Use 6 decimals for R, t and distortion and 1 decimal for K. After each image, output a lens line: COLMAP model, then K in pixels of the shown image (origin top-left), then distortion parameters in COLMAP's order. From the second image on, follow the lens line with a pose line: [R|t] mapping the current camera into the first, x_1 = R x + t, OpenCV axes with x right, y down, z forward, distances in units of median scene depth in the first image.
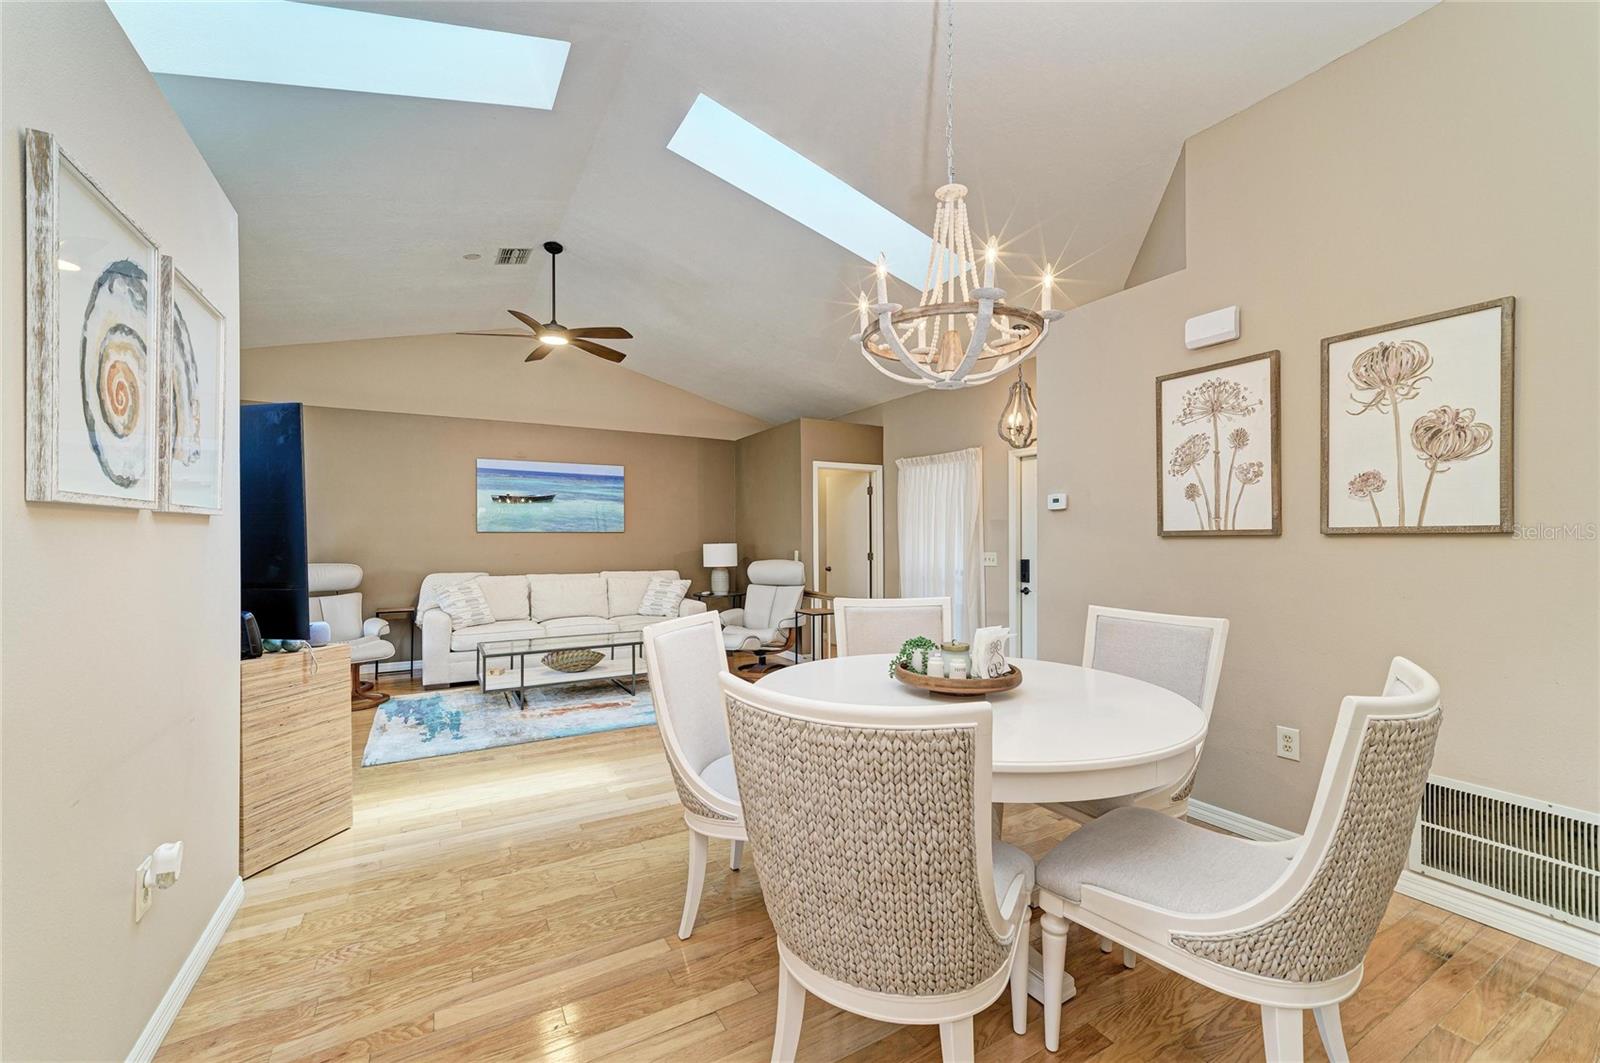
lens RADIAL K [[644.4, 0, 798.5], [0, 644.4, 541.3], [0, 0, 1]] dist [-0.000654, 0.006169]
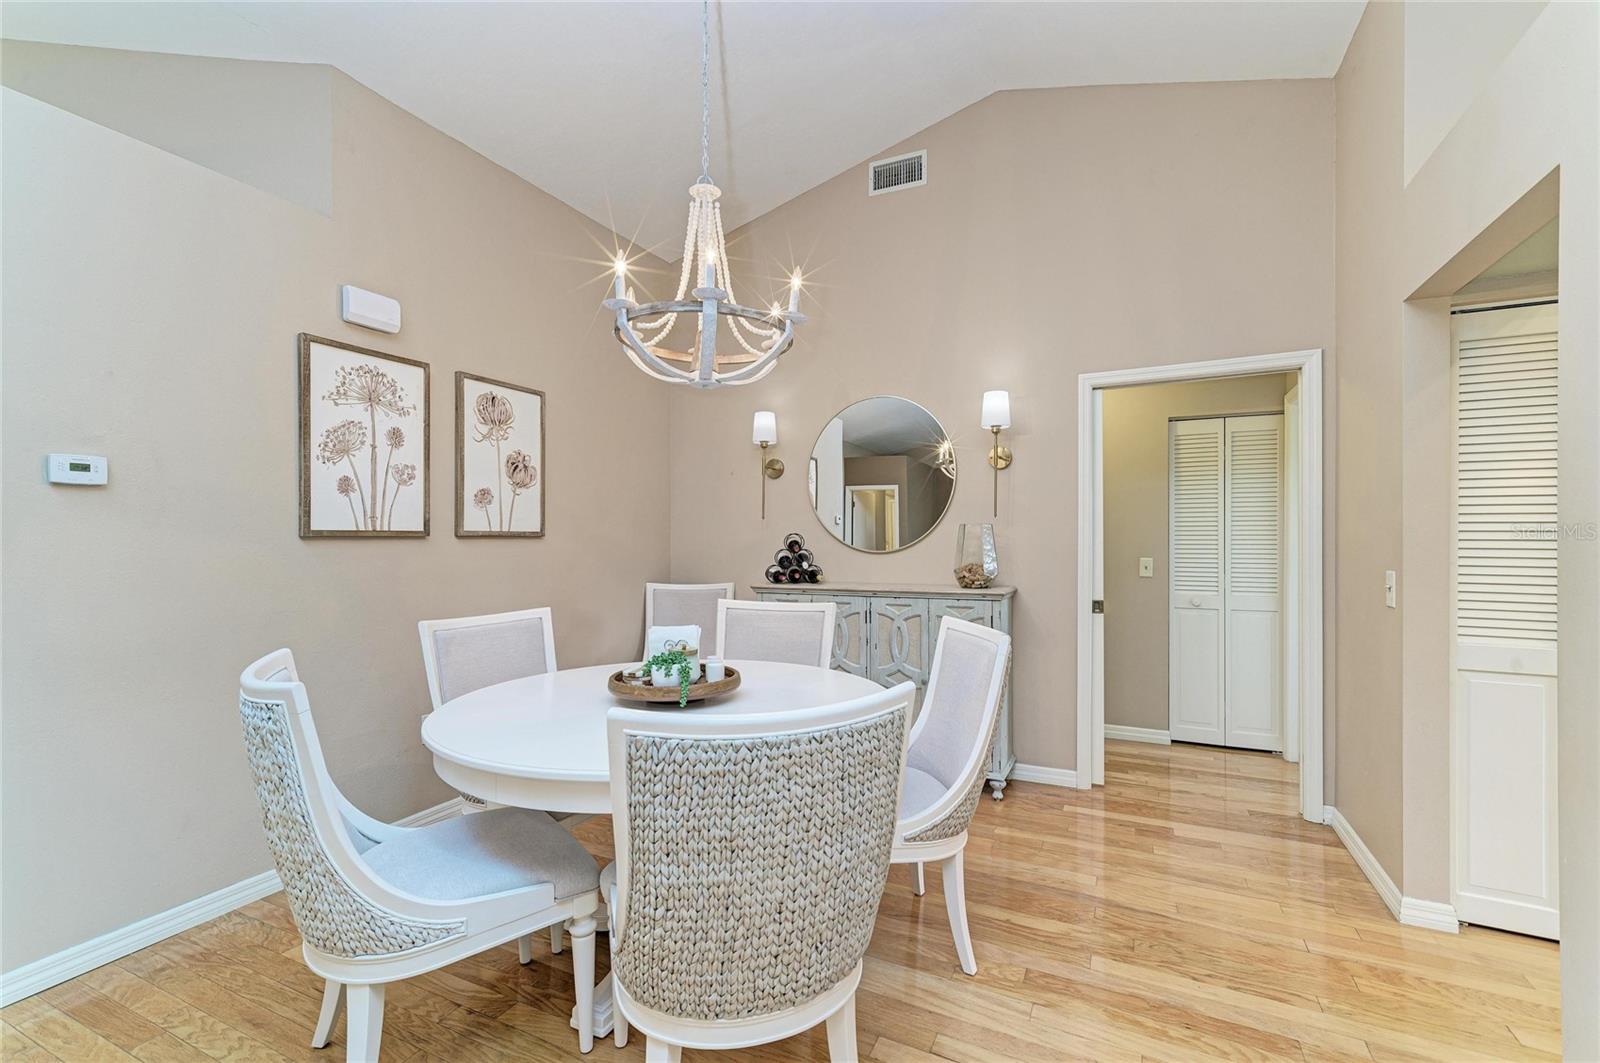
lens RADIAL K [[716.9, 0, 806.1], [0, 716.9, 537.9], [0, 0, 1]] dist [-0.001672, 0.008669]
pose [[-0.578131, -0.004890, 0.815929, -0.557548], [-0.005793, 0.999981, 0.001888, -0.012344], [-0.815924, -0.003636, -0.578148, 1.103898]]
